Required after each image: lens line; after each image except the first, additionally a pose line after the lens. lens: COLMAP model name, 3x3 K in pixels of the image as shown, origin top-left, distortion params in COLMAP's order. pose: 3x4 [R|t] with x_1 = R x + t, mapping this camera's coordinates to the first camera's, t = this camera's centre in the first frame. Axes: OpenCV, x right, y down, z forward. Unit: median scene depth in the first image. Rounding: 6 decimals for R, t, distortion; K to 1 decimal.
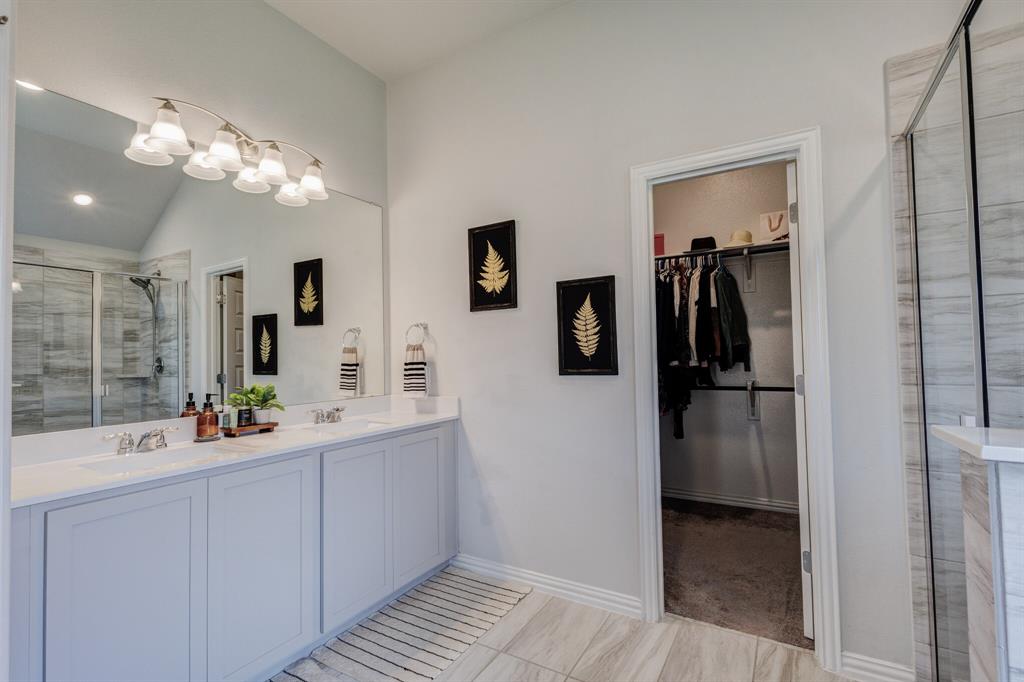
lens RADIAL K [[465.5, 0, 509.6], [0, 465.5, 339.9], [0, 0, 1]] dist [0.000834, -0.000598]
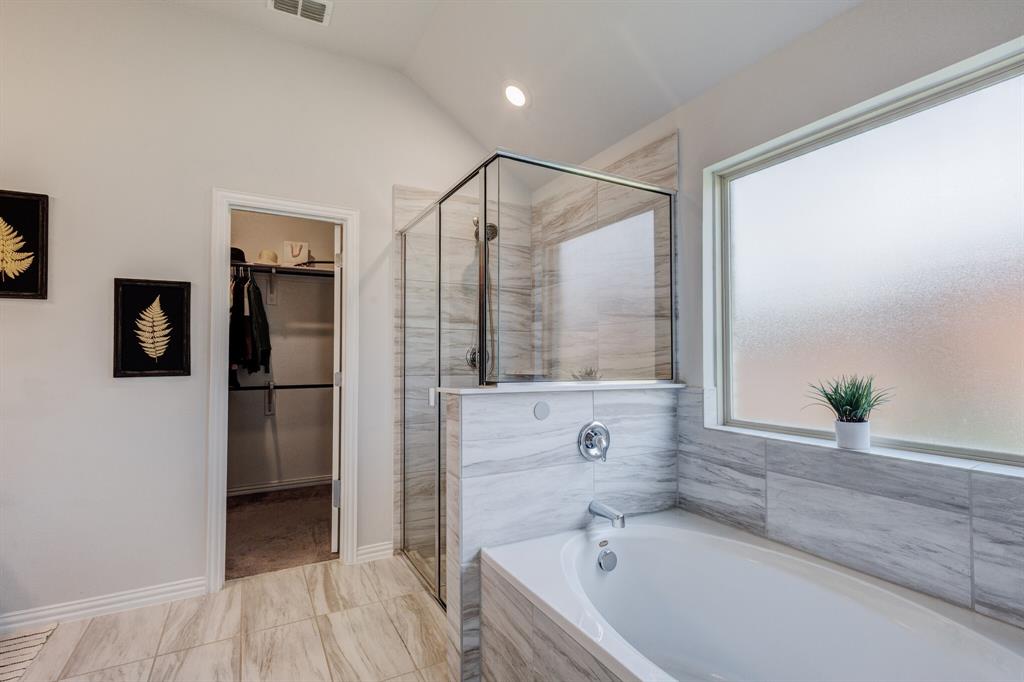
lens RADIAL K [[479.5, 0, 514.0], [0, 479.5, 345.8], [0, 0, 1]] dist [0.000713, -0.000024]
pose [[0.495138, 0.035095, 0.868105, -0.344700], [-0.036127, 0.999151, -0.019787, 0.001834], [-0.868063, -0.021564, 0.495985, -0.186214]]
